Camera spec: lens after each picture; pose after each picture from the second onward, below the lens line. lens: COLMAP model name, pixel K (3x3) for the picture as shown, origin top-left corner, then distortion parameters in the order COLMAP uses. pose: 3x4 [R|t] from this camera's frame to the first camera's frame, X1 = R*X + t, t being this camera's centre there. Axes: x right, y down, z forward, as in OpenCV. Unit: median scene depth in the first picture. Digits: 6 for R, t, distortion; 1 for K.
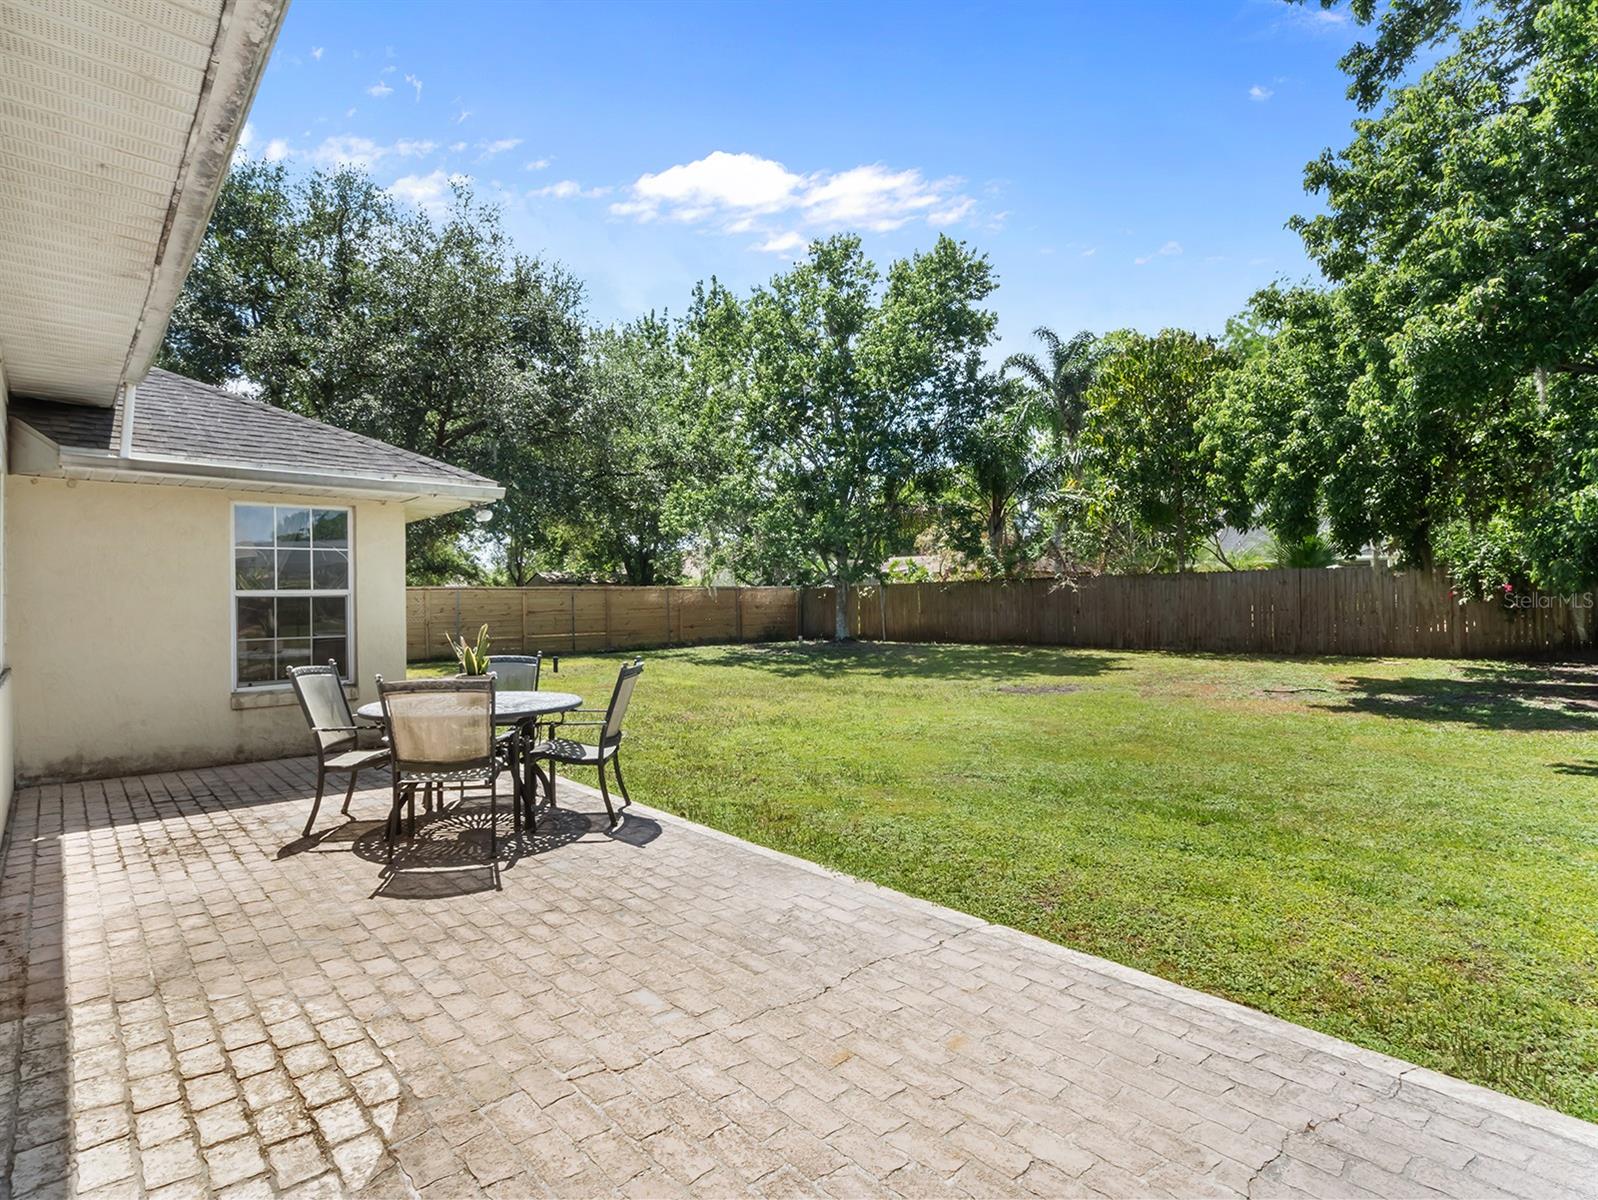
lens RADIAL K [[819.9, 0, 800.6], [0, 819.9, 600.3], [0, 0, 1]] dist [-0.009681, 0.004004]
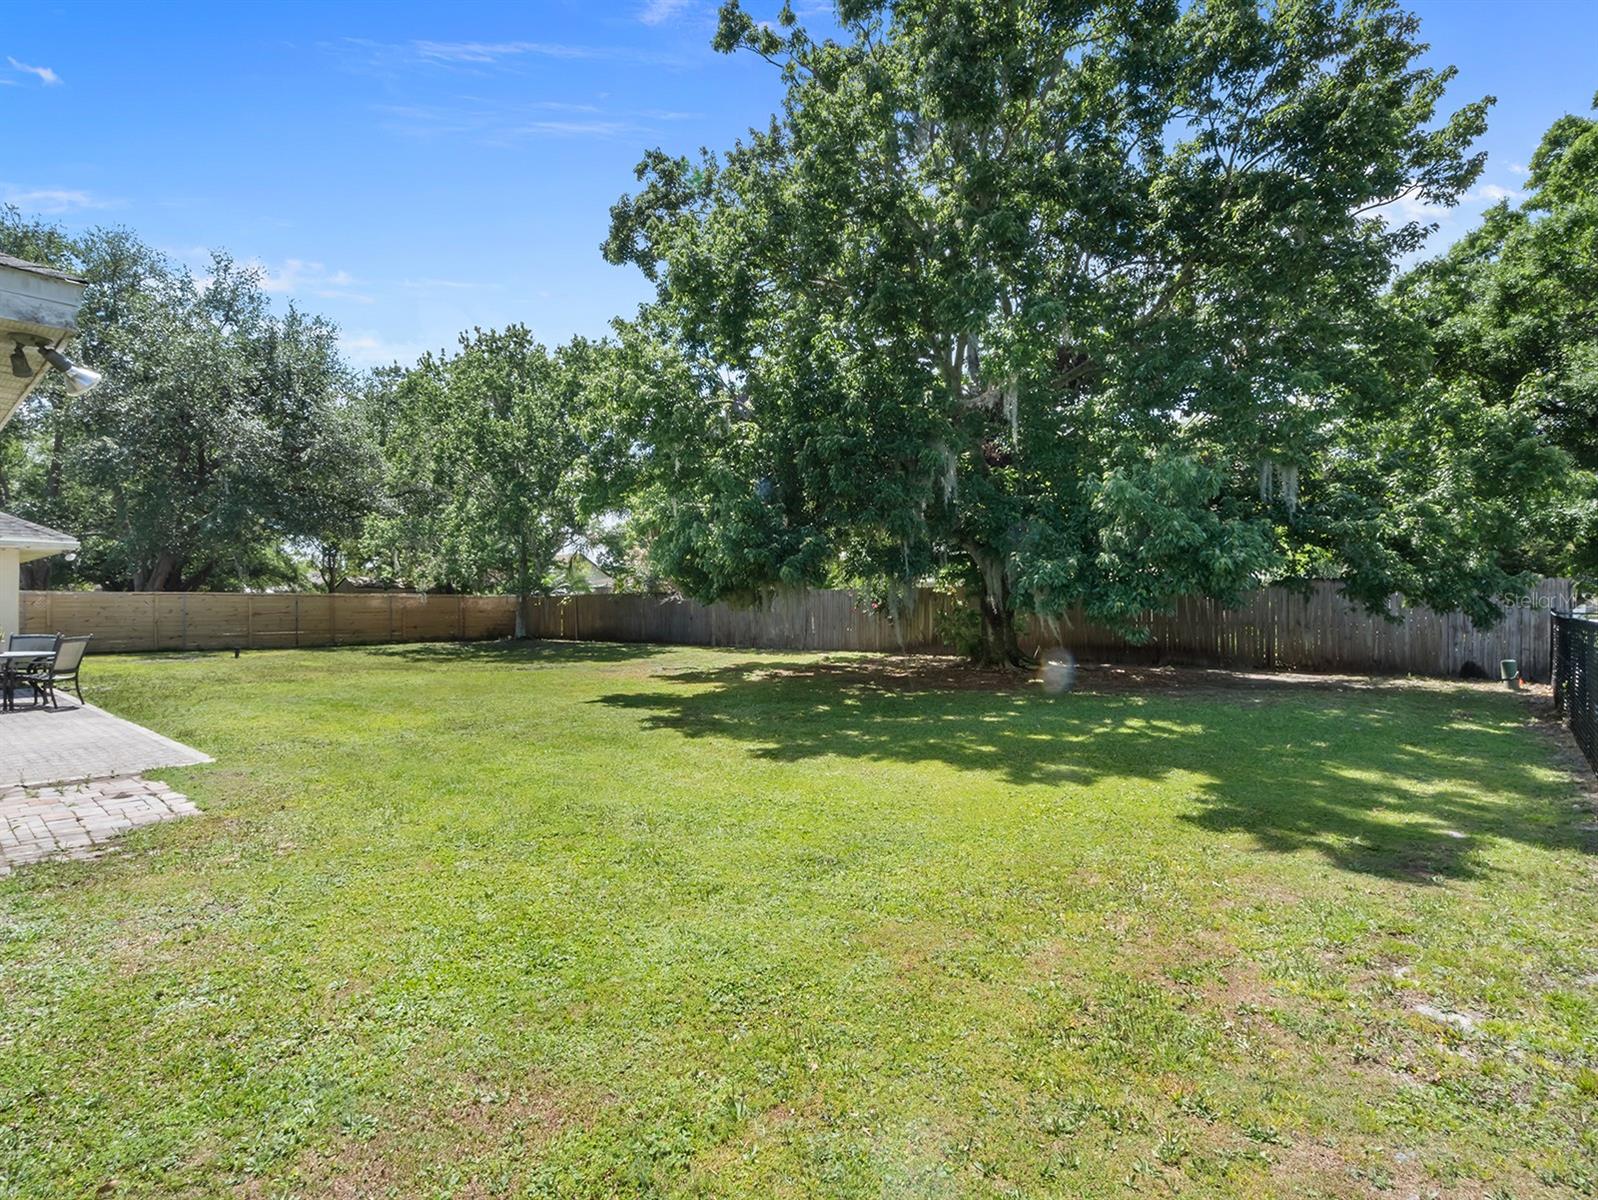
lens RADIAL K [[819.9, 0, 797.2], [0, 819.9, 601.6], [0, 0, 1]] dist [-0.009681, 0.004004]
pose [[0.992736, 0.014921, 0.119381, 0.353555], [-0.014063, 0.999869, -0.008028, -0.005348], [-0.119485, 0.006291, 0.992816, -0.343179]]
